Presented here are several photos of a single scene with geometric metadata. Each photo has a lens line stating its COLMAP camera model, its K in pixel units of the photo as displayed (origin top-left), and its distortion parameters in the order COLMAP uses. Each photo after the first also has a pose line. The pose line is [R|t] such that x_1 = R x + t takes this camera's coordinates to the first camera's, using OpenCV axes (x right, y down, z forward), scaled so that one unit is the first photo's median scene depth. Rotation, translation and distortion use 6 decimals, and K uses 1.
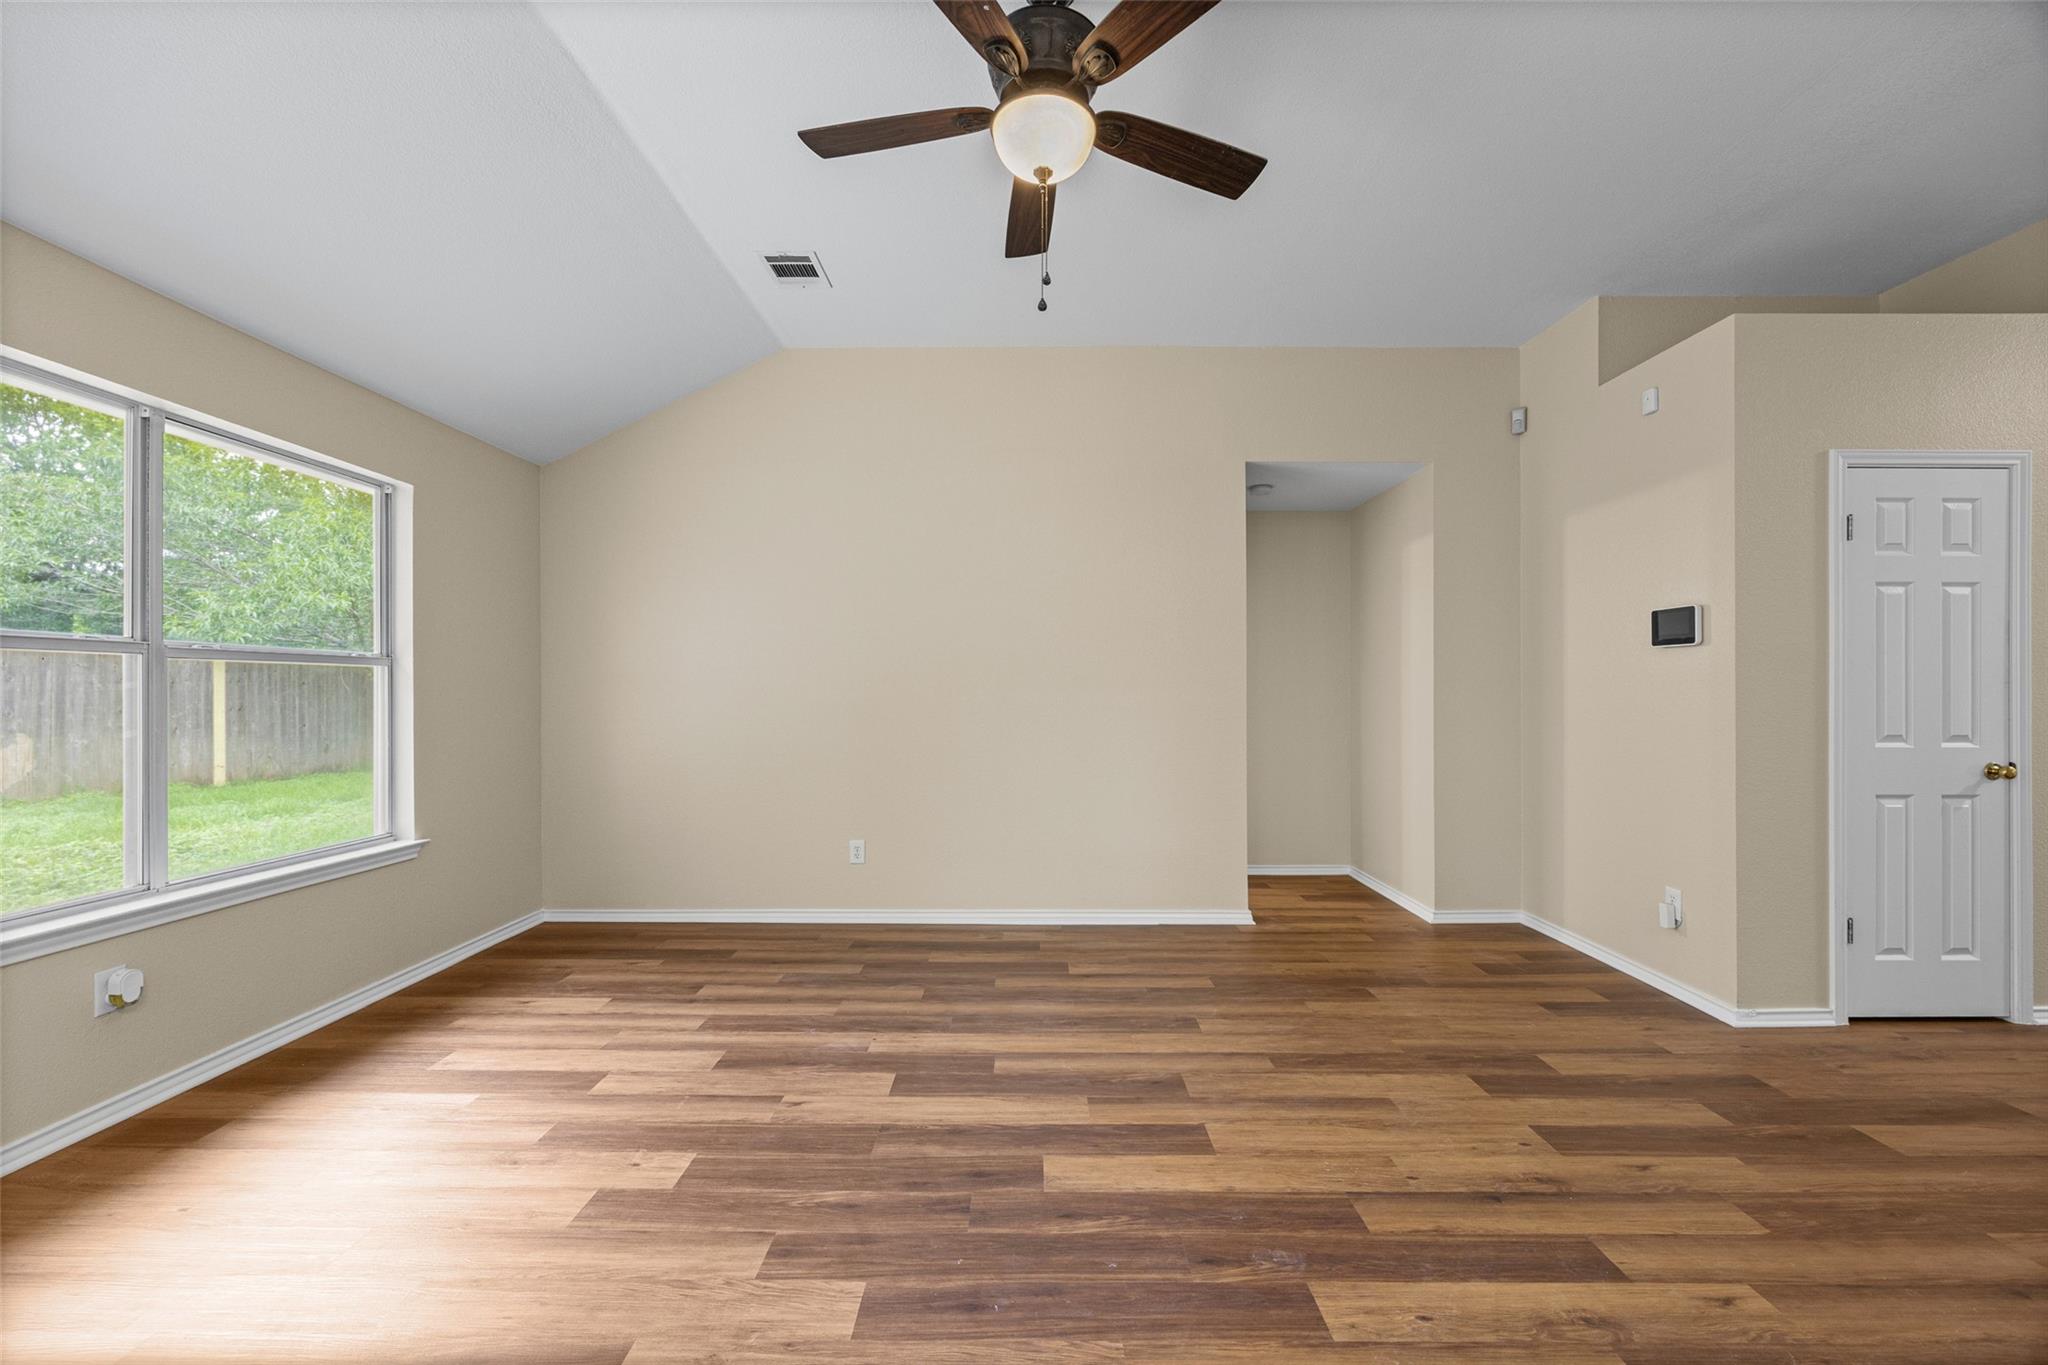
lens RADIAL K [[784.2, 0, 1026.6], [0, 784.2, 682.6], [0, 0, 1]] dist [-0.003717, 0.000226]
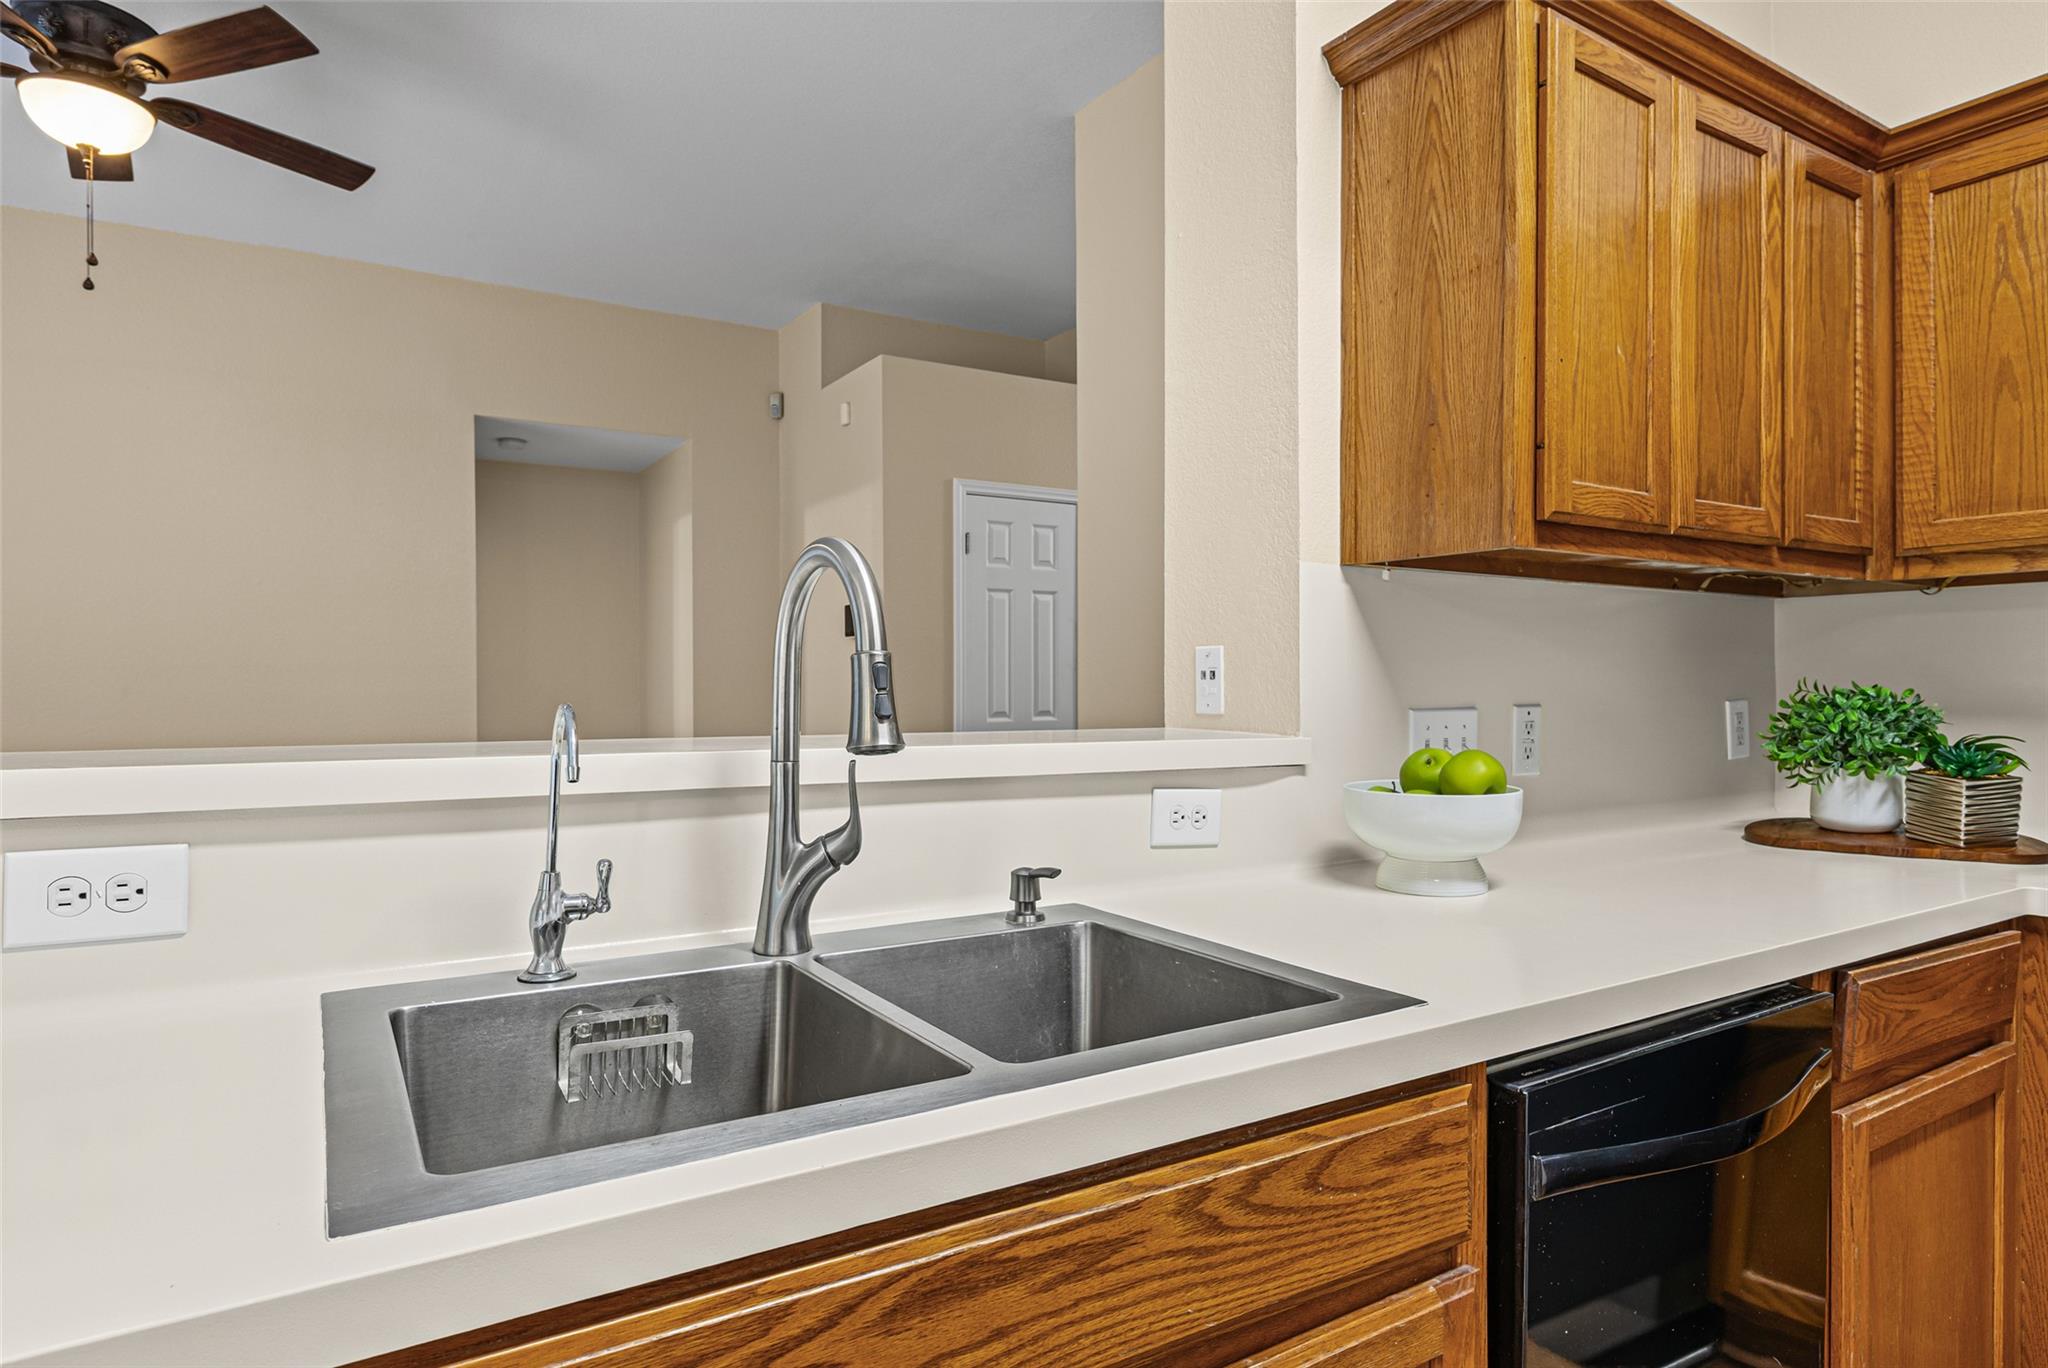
lens RADIAL K [[1147.8, 0, 1021.3], [0, 1147.8, 686.4], [0, 0, 1]] dist [-0.006686, 0.003027]
pose [[0.846835, -0.007494, 0.531803, 0.155377], [-0.000297, 0.999894, 0.014563, -0.000272], [-0.531856, -0.012490, 0.846743, -0.533124]]
